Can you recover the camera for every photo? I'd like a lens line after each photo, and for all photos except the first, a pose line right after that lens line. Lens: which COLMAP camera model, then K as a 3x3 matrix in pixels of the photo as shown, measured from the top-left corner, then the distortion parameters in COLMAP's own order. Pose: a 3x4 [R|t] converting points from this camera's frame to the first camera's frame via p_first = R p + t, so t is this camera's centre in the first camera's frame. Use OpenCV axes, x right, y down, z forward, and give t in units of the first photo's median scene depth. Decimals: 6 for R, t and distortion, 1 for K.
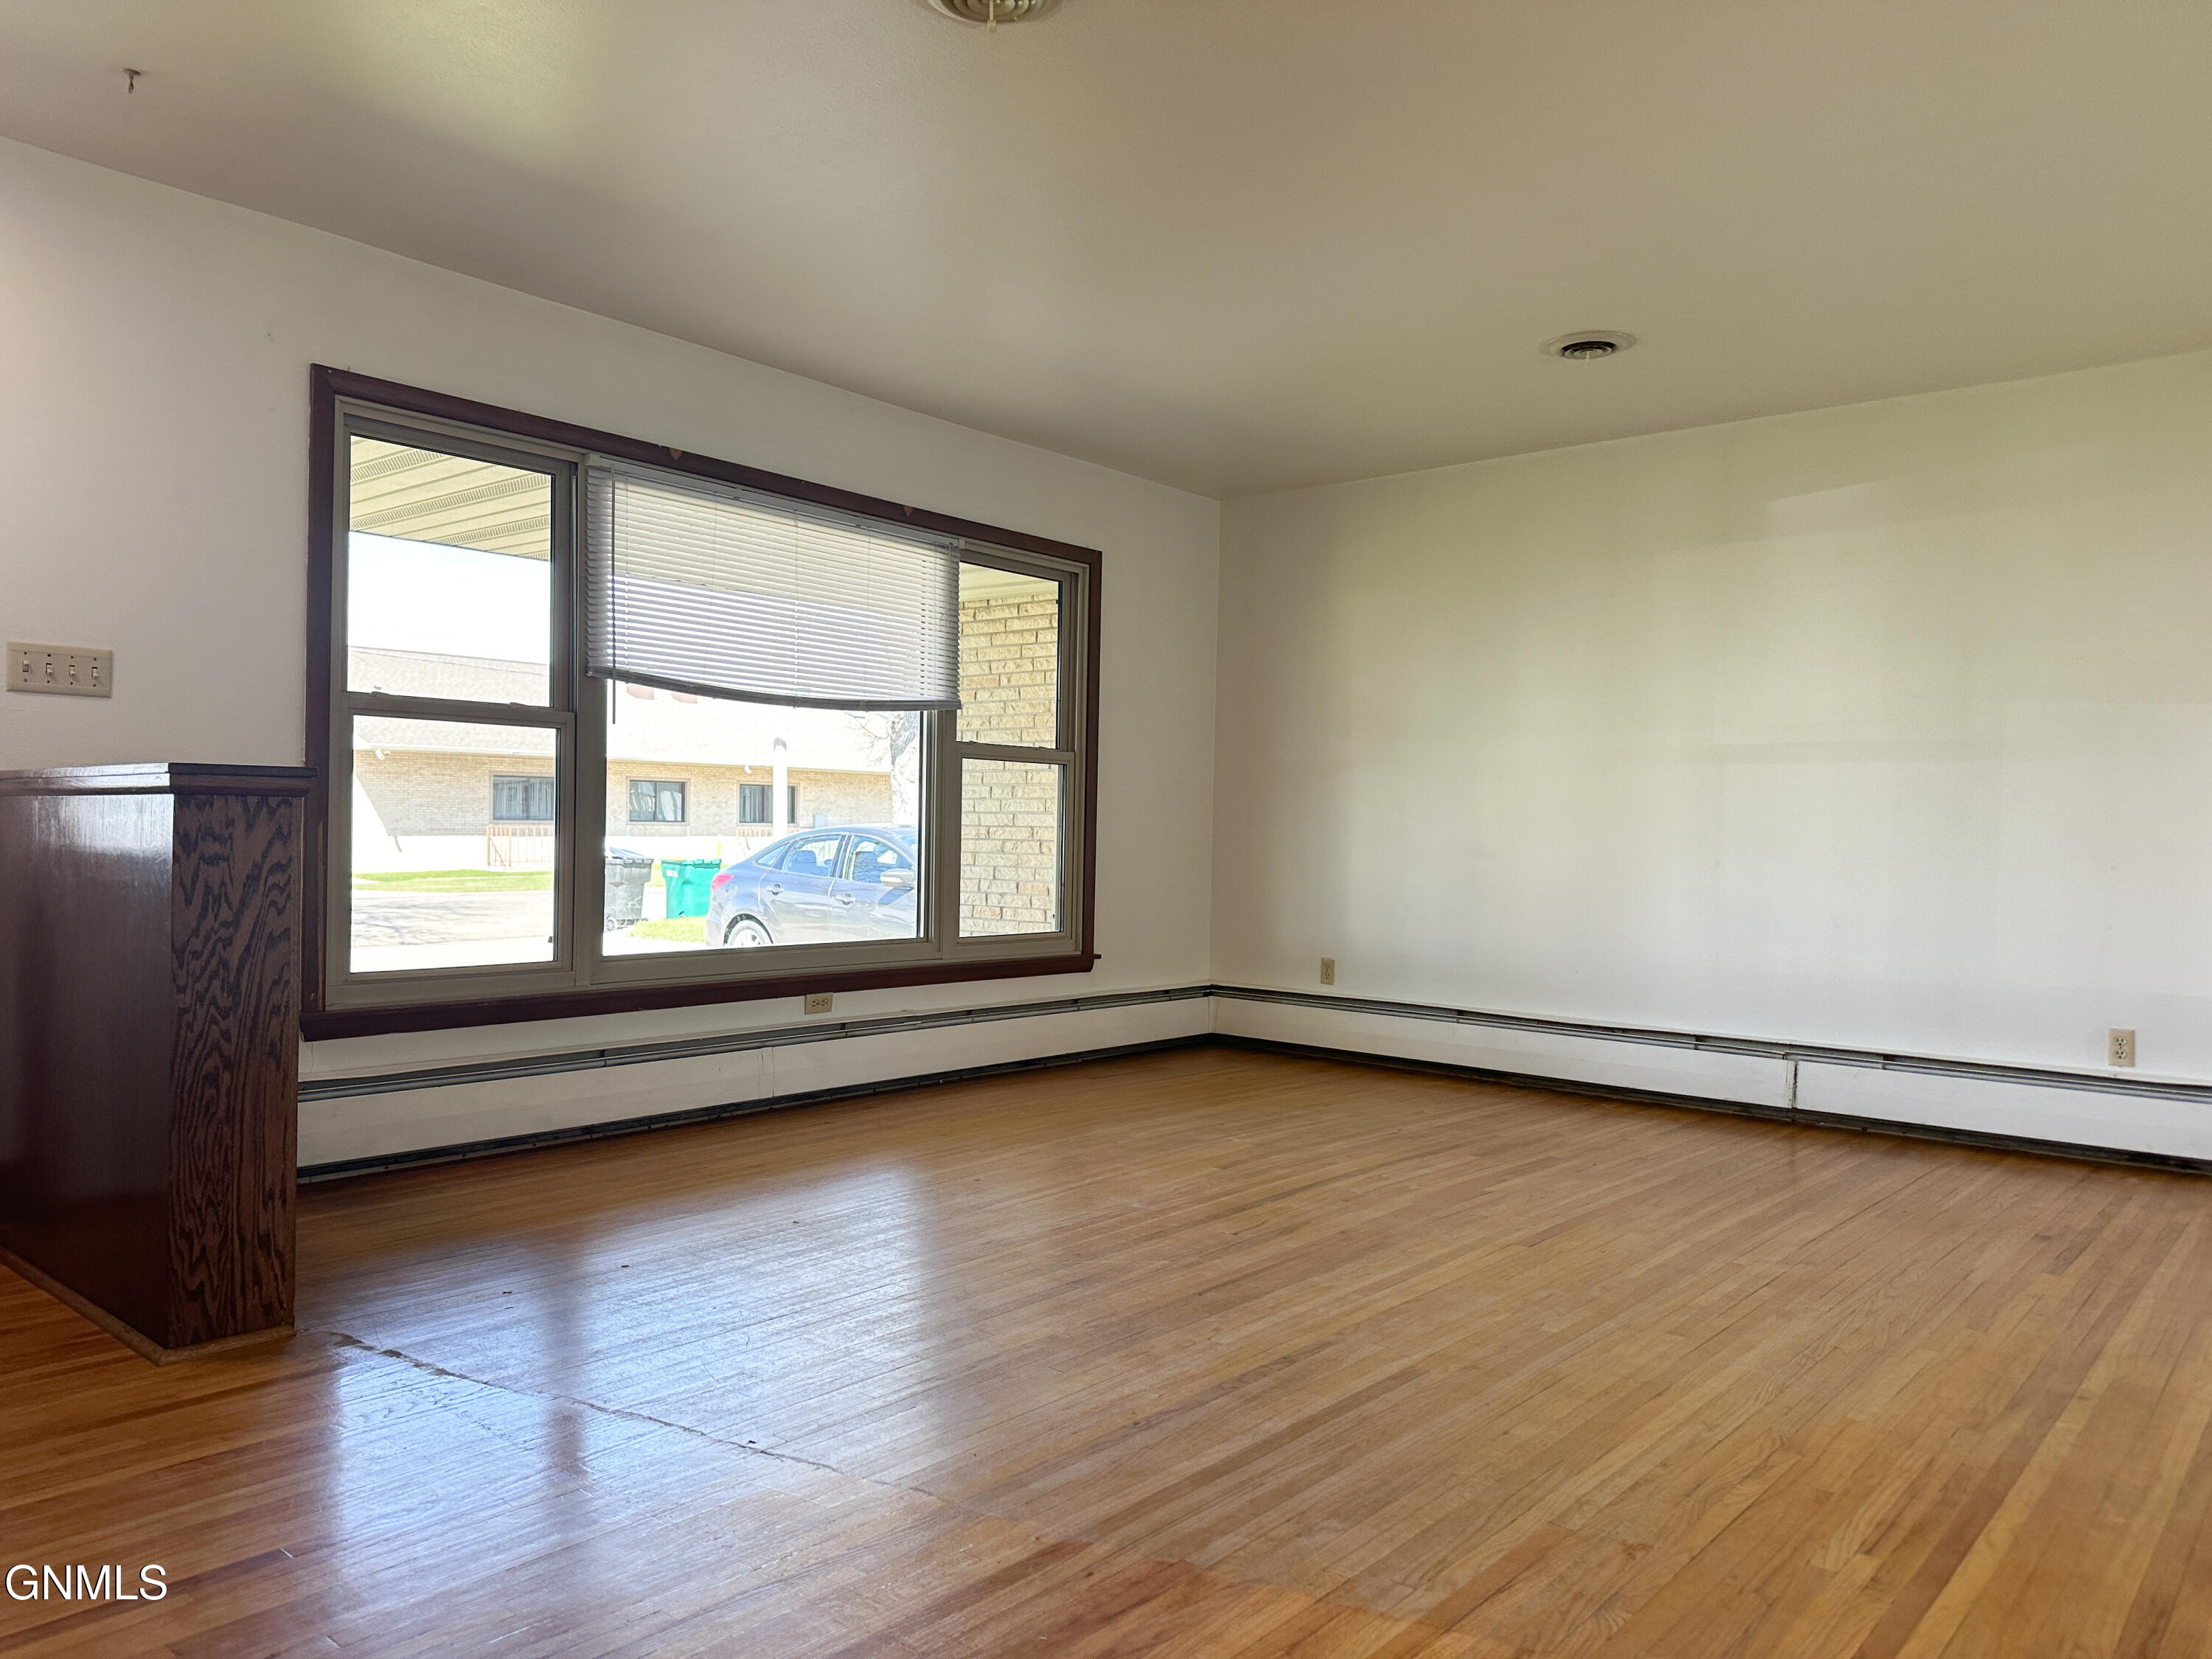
lens RADIAL K [[1567.1, 0, 1090.4], [0, 1567.1, 833.7], [0, 0, 1]] dist [0.037928, -0.043018]
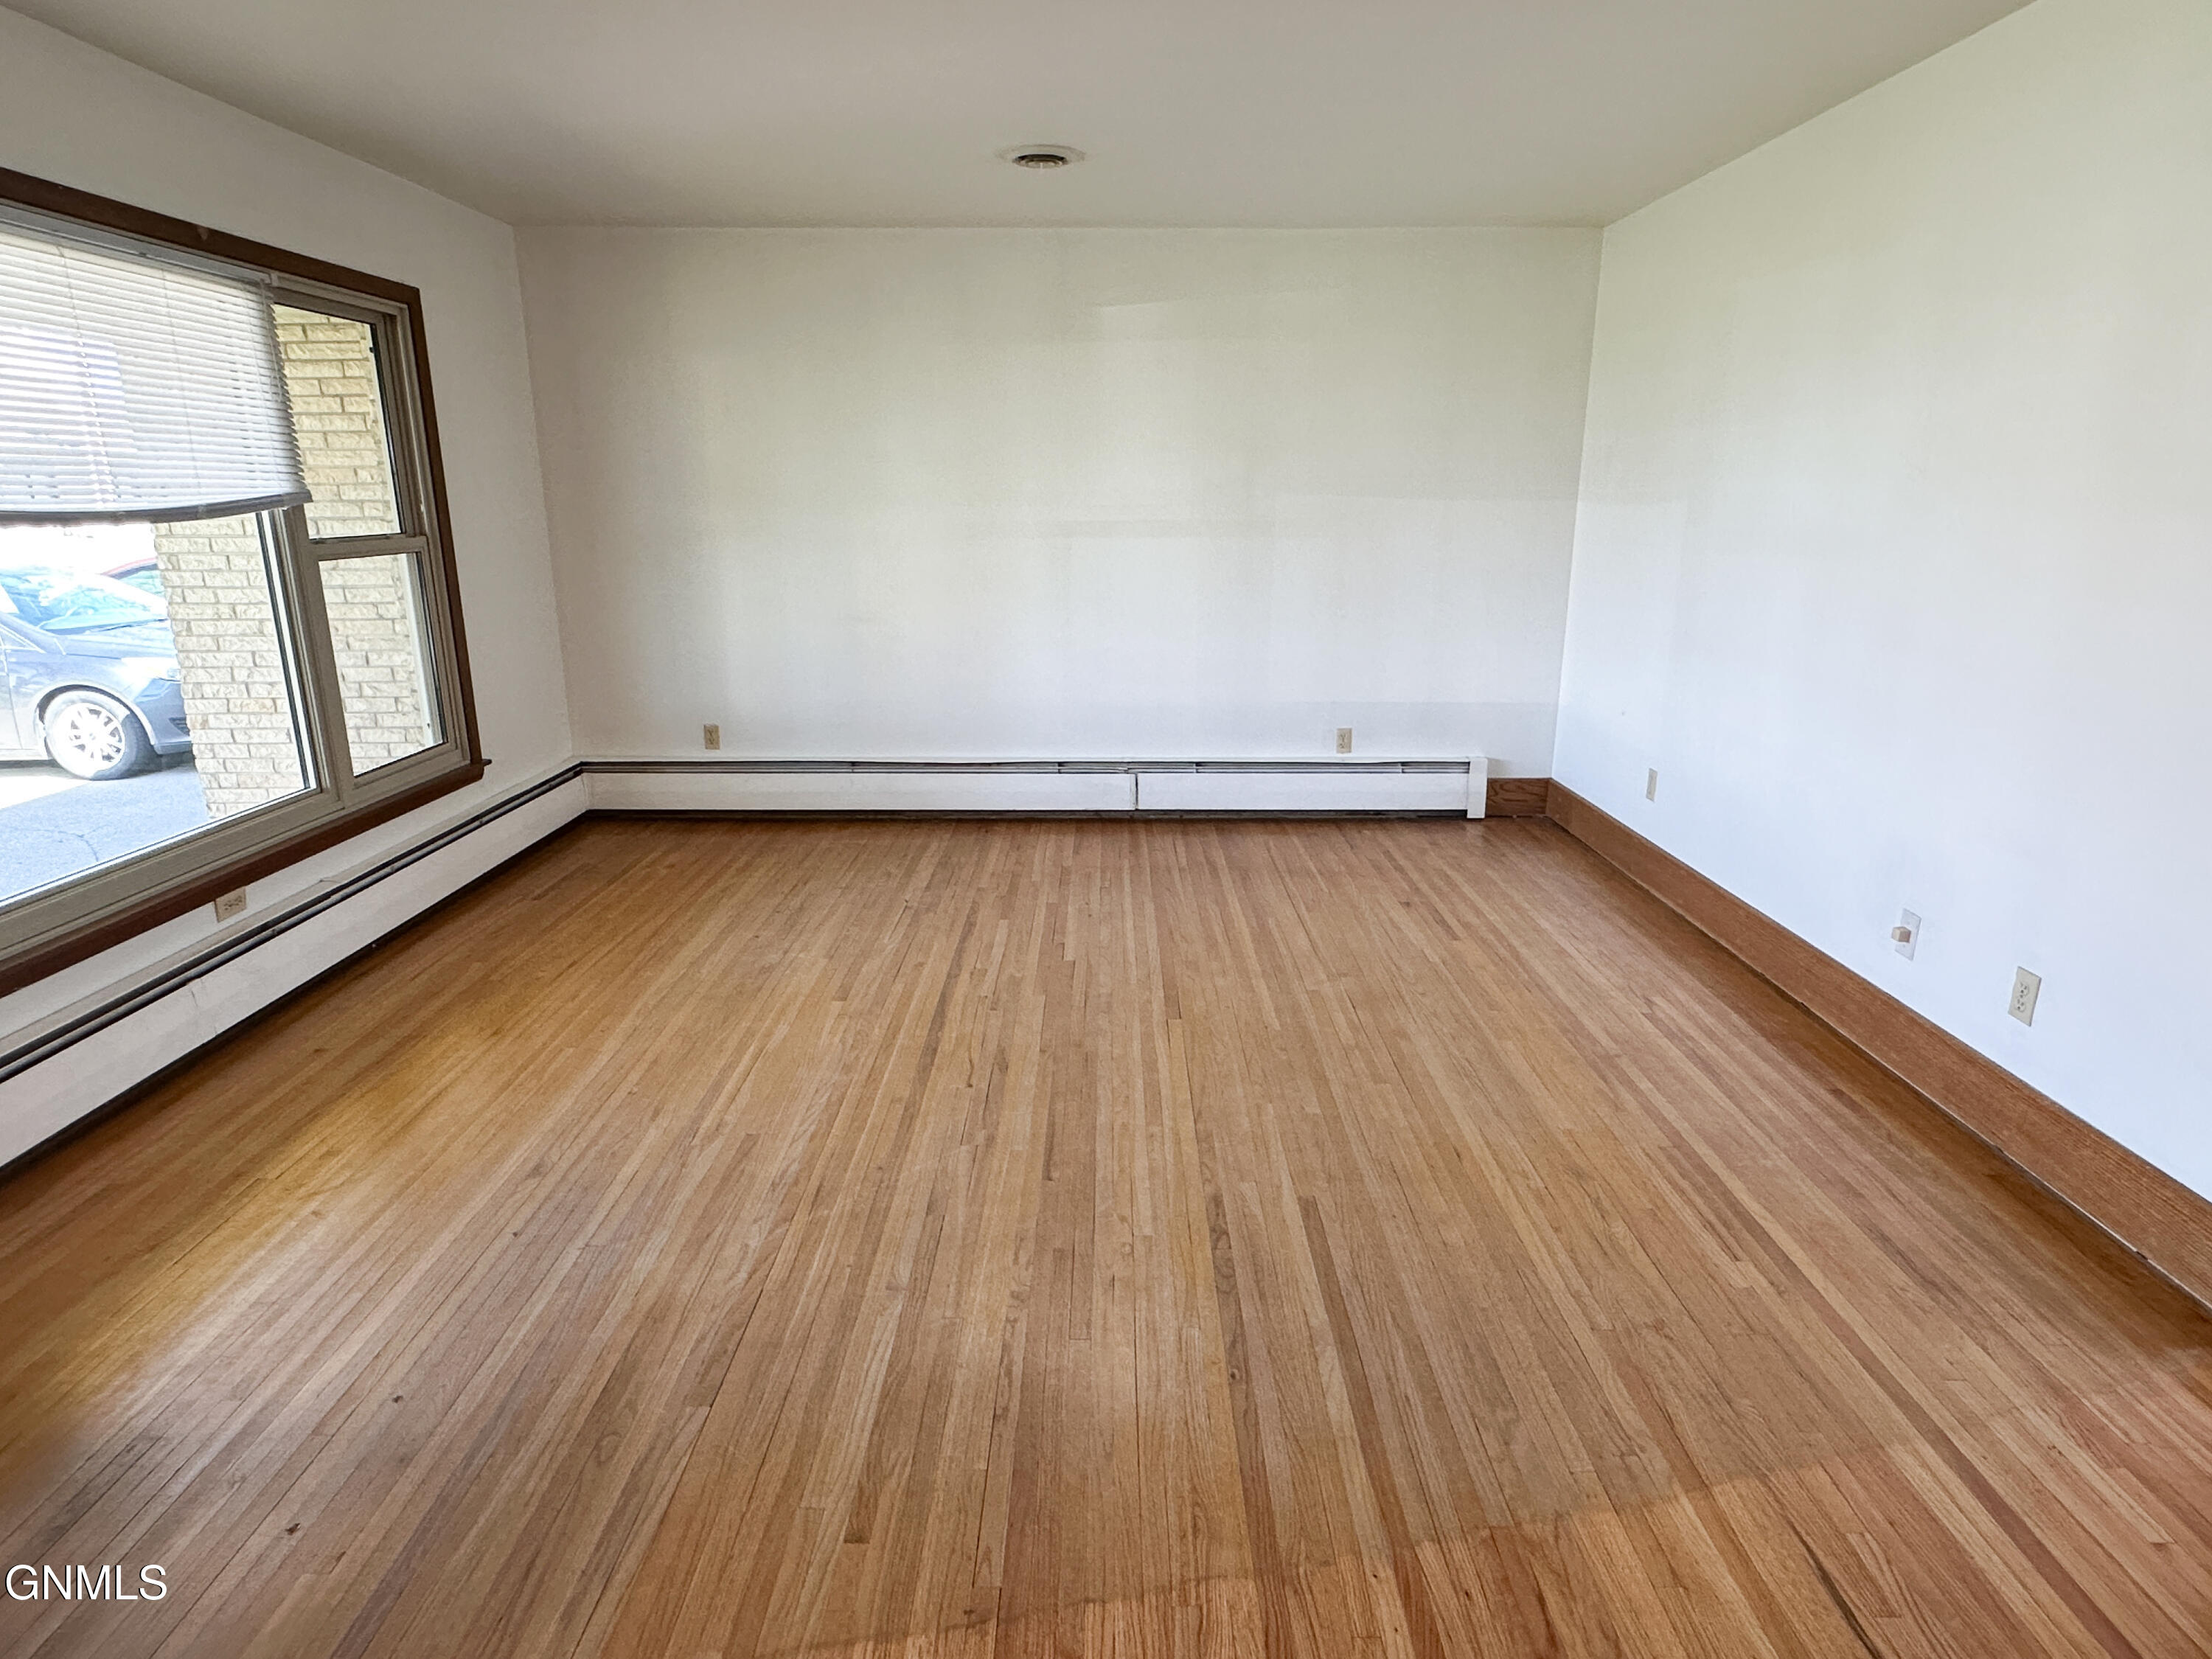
lens RADIAL K [[1270.2, 0, 1120.7], [0, 1270.2, 830.8], [0, 0, 1]] dist [0.006441, -0.006427]
pose [[0.754667, -0.188850, 0.628341, -0.332501], [0.016095, 0.962721, 0.270018, -0.136206], [-0.655910, -0.193660, 0.729574, 0.347183]]
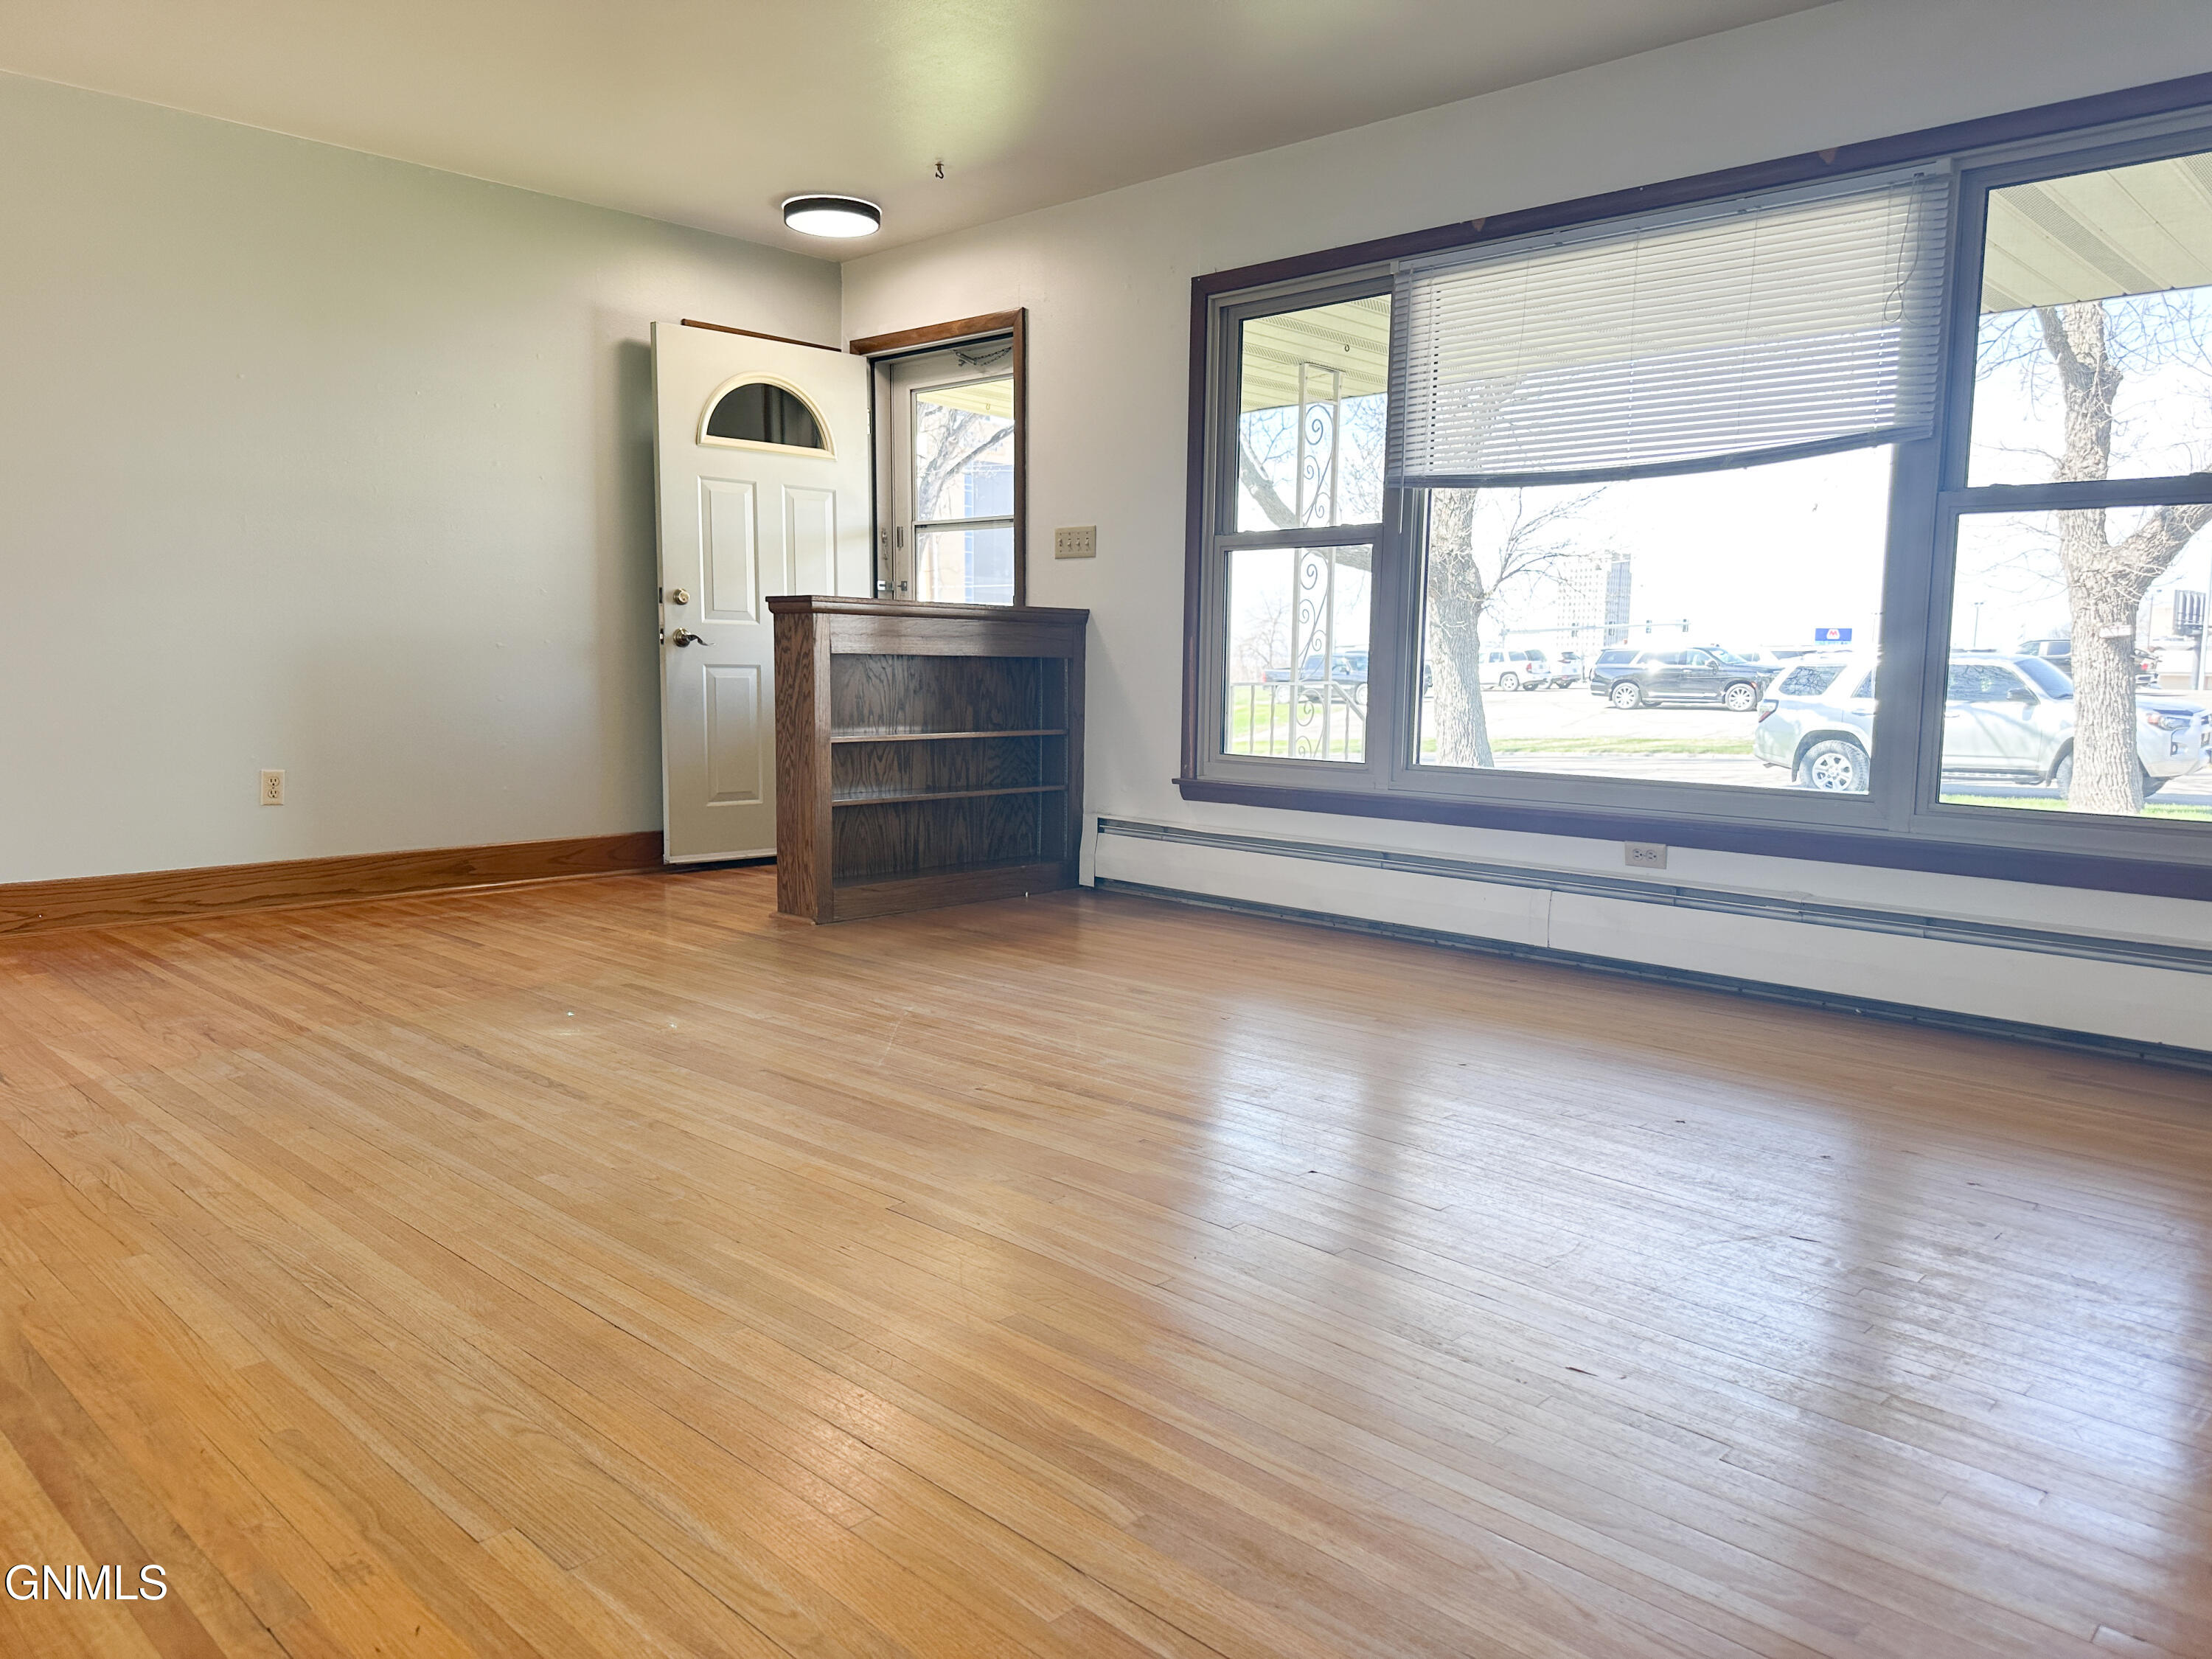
lens RADIAL K [[1567.1, 0, 1113.4], [0, 1567.1, 814.6], [0, 0, 1]] dist [0.037928, -0.043018]
pose [[-0.058862, 0.083114, -0.994800, 0.913619], [-0.013924, 0.996363, 0.084069, 0.036238], [0.998169, 0.018800, -0.057490, 1.117580]]
